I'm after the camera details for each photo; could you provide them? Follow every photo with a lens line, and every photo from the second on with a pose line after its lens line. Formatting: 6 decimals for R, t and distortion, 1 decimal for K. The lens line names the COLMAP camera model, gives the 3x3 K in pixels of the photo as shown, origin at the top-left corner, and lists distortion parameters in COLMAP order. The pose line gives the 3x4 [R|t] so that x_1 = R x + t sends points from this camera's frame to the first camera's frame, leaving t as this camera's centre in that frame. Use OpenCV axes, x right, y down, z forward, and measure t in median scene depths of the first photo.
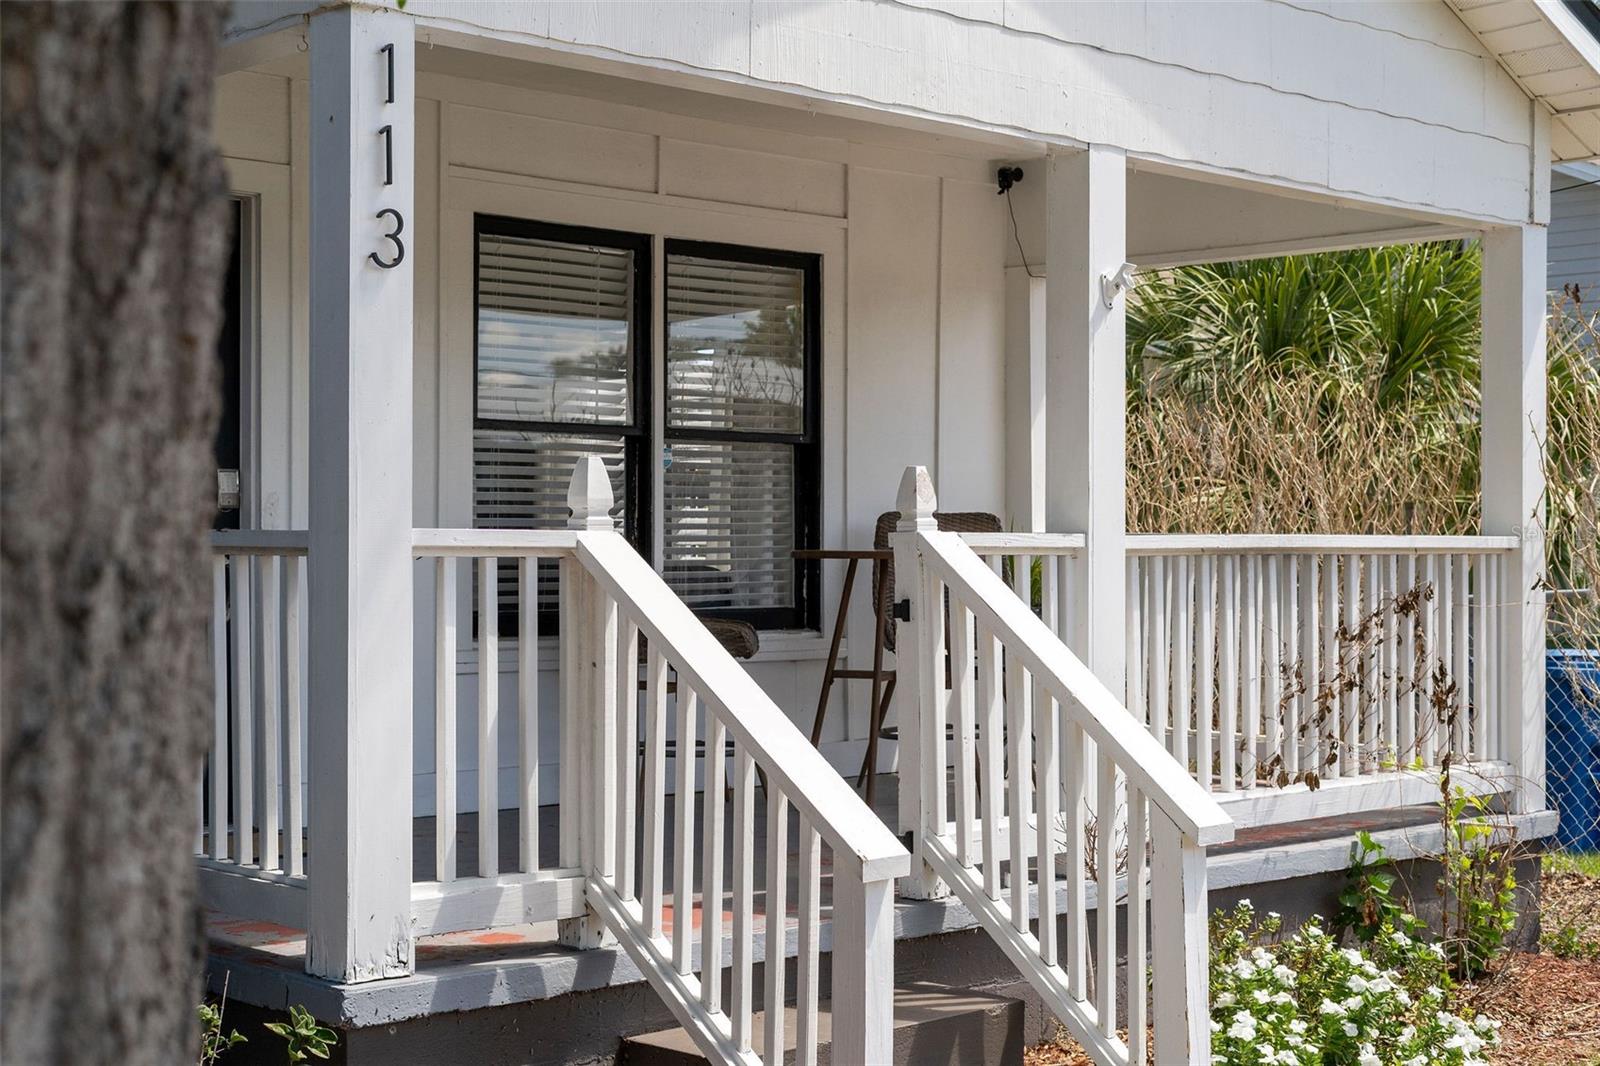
lens RADIAL K [[2304.9, 0, 799.0], [0, 2304.9, 531.8], [0, 0, 1]] dist [0.016785, 0.000000]
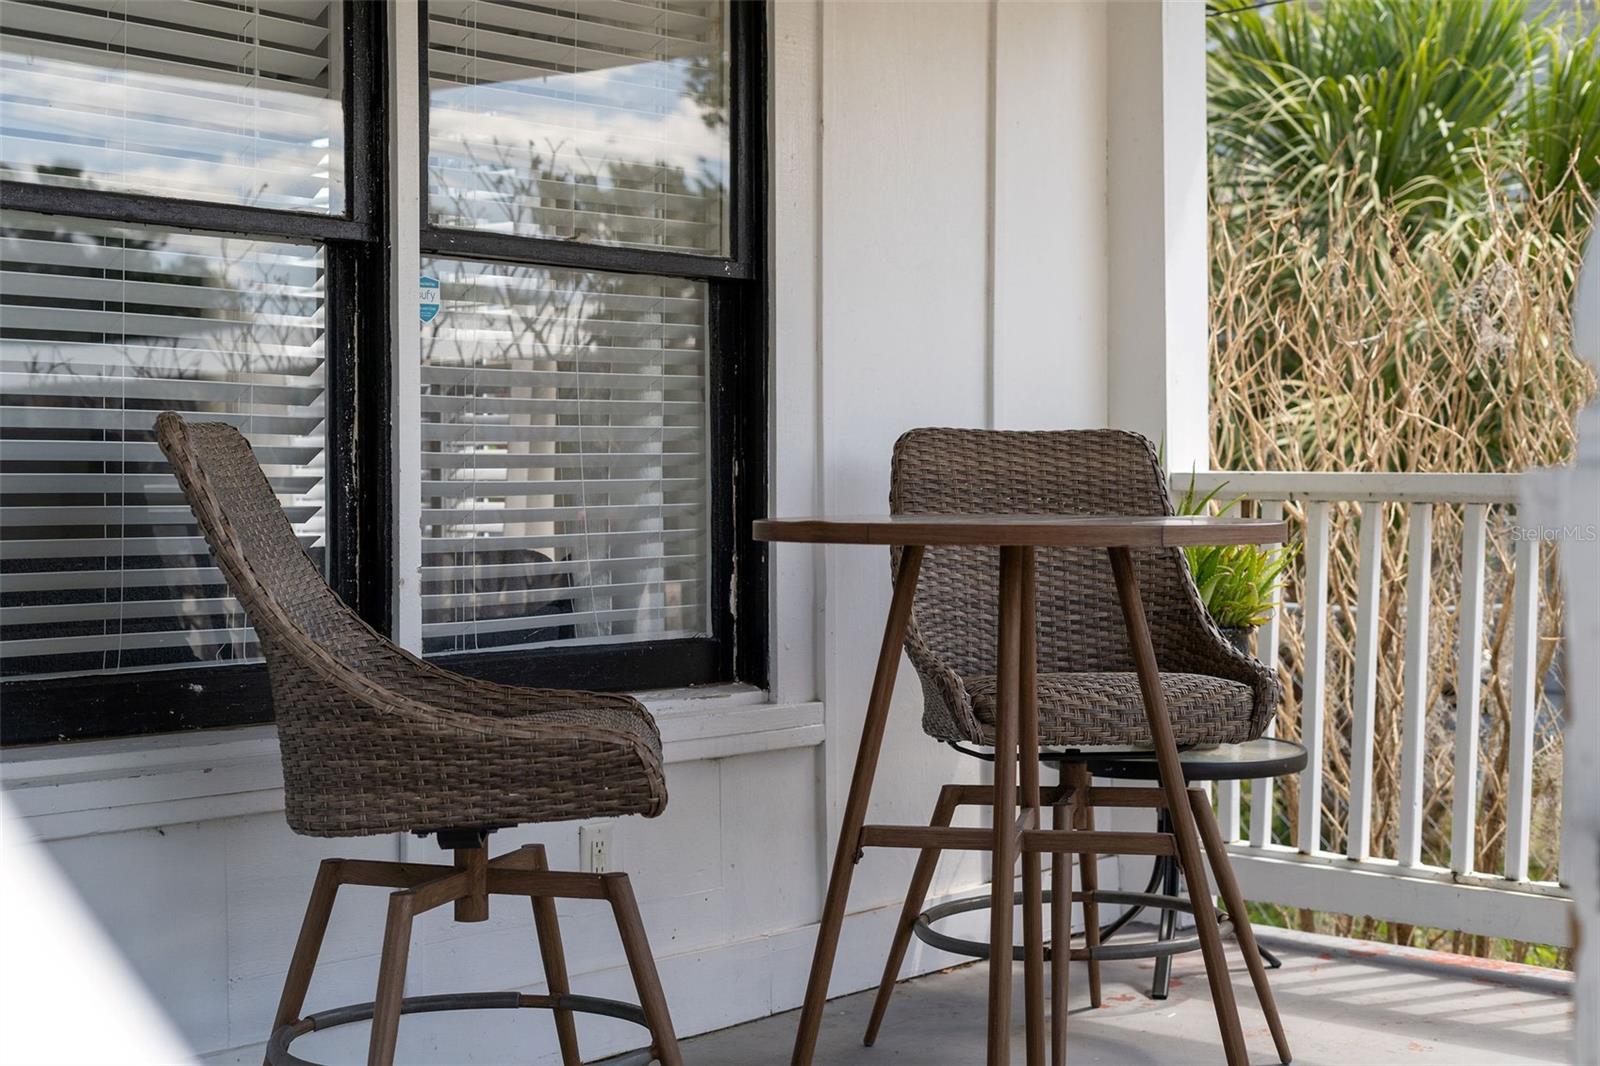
lens RADIAL K [[2304.9, 0, 802.9], [0, 2304.9, 533.9], [0, 0, 1]] dist [0.016785, 0.000000]
pose [[0.994748, -0.004417, 0.102256, -0.030766], [0.002003, 0.999717, 0.023695, 0.001306], [-0.102331, -0.023366, 0.994476, 0.546417]]
